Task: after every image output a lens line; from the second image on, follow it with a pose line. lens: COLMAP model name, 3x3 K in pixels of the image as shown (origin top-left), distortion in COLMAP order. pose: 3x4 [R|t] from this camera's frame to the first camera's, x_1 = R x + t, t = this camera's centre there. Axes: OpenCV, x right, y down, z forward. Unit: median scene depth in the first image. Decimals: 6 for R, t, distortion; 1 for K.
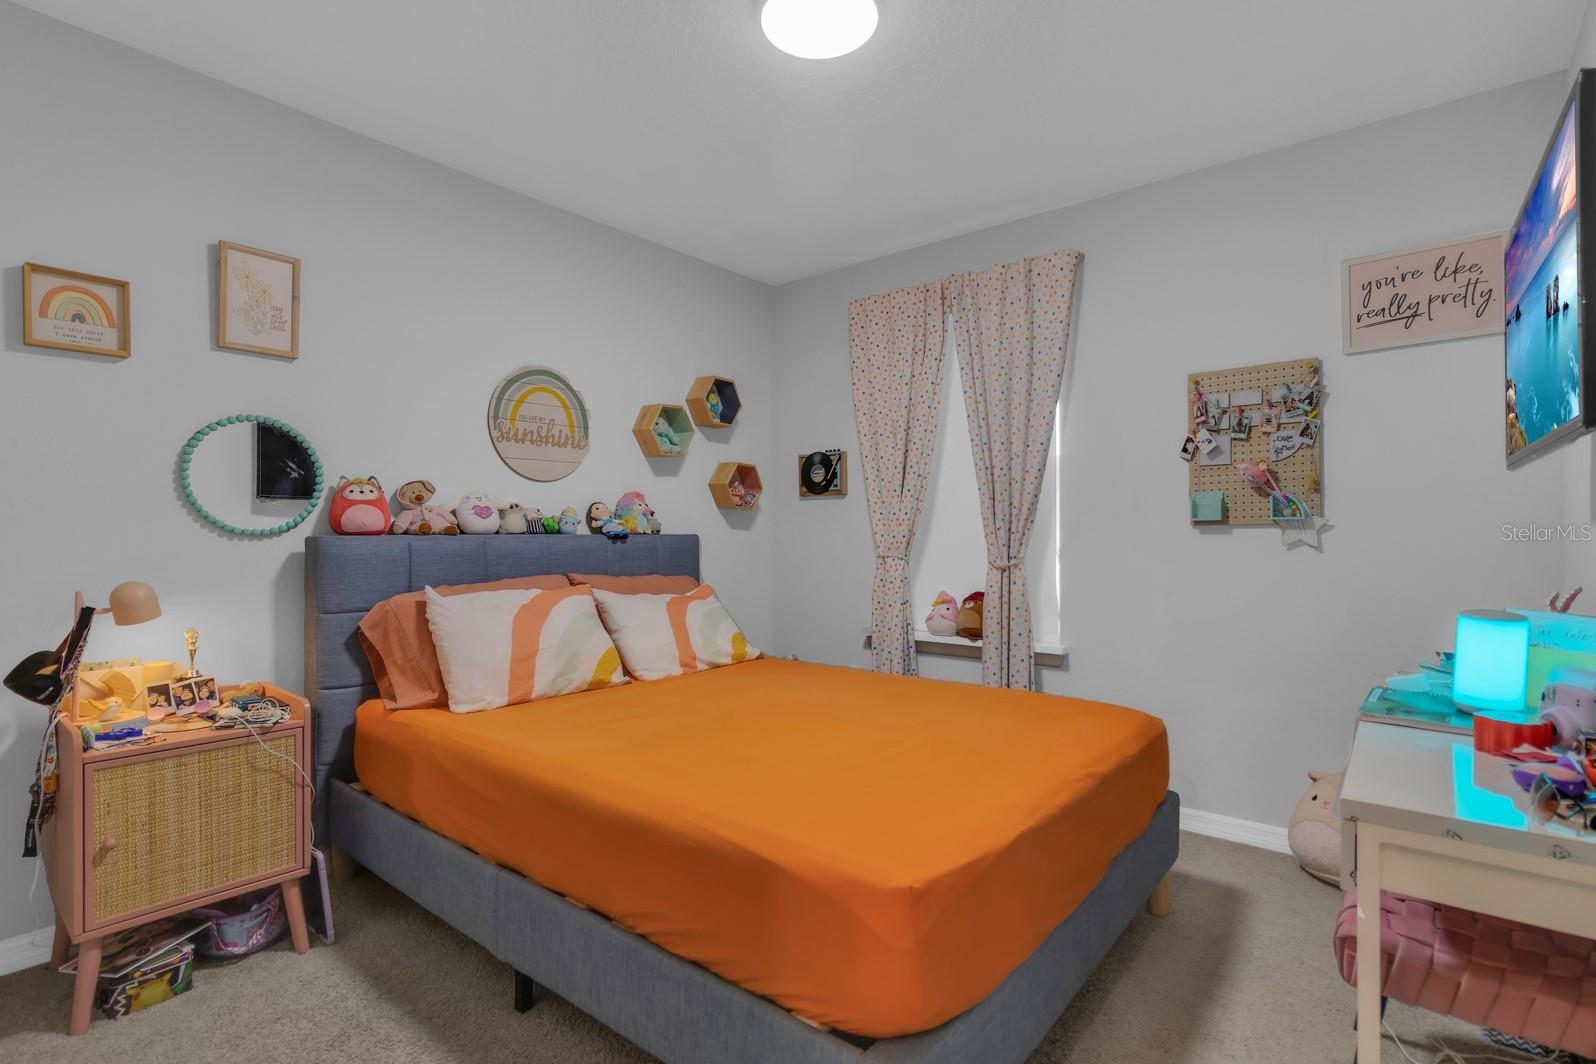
lens RADIAL K [[746.4, 0, 810.0], [0, 746.4, 537.8], [0, 0, 1]] dist [-0.002011, 0.002043]
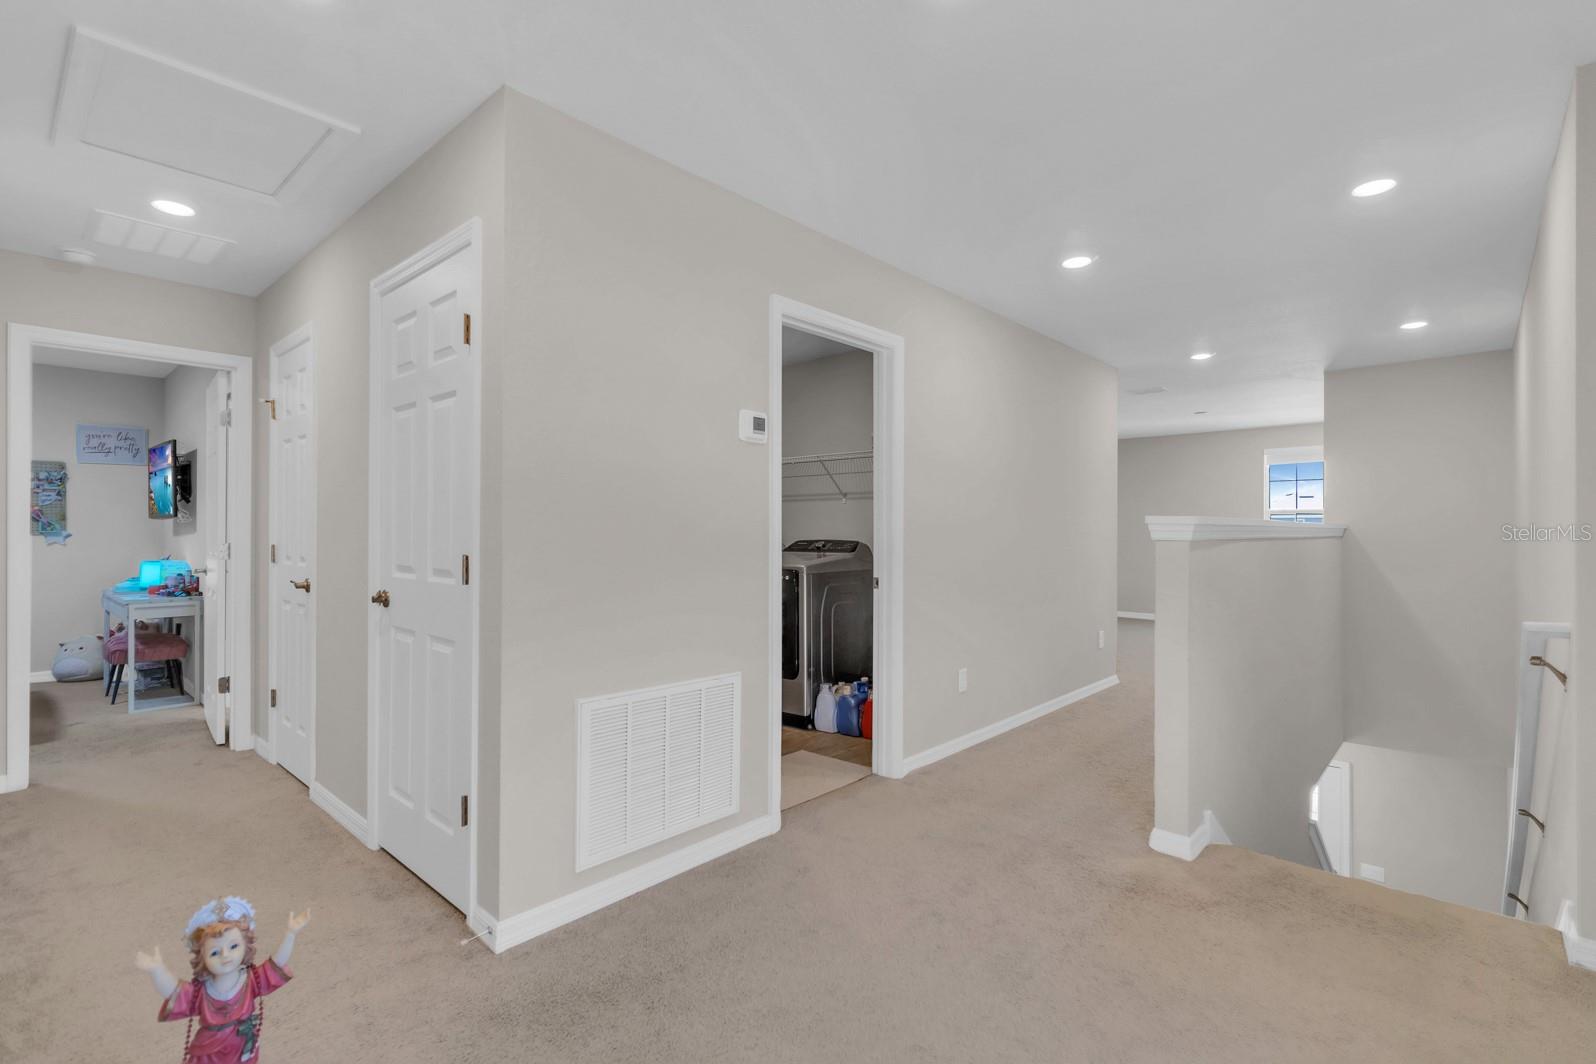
lens RADIAL K [[746.4, 0, 804.6], [0, 746.4, 531.2], [0, 0, 1]] dist [-0.002011, 0.002043]
pose [[0.047153, -0.006480, 0.998867, -1.498803], [0.000719, 0.999979, 0.006453, -0.040630], [-0.998887, 0.000414, 0.047157, -1.376344]]
